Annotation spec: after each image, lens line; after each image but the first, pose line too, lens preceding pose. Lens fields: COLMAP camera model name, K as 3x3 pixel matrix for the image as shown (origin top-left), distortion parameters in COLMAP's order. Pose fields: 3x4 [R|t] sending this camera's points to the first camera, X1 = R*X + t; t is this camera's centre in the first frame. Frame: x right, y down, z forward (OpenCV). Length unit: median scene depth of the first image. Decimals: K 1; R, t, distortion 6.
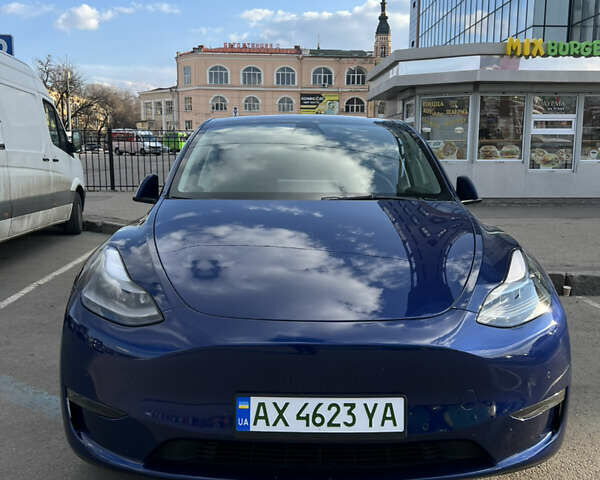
lens RADIAL K [[633.0, 0, 300.0], [0, 633.0, 240.0], [0, 0, 1]] dist [-0.005858, -0.012104]
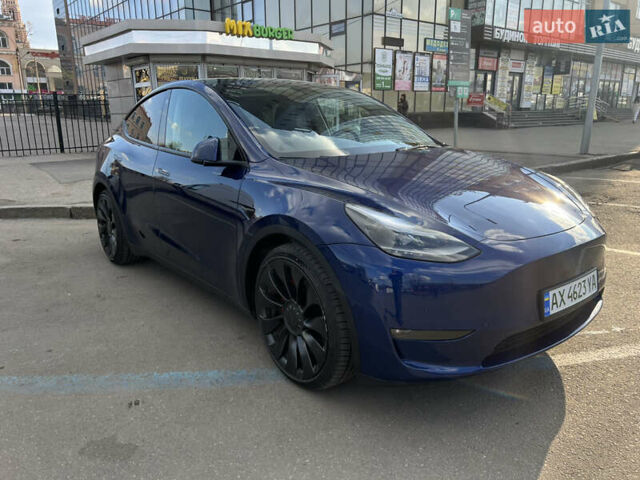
lens RADIAL K [[502.6, 0, 320.7], [0, 502.6, 248.0], [0, 0, 1]] dist [0.001991, -0.012865]
pose [[0.764827, -0.174358, 0.620193, -0.461368], [0.096116, 0.982788, 0.157765, -0.028624], [-0.637026, -0.061053, 0.768421, 0.191445]]
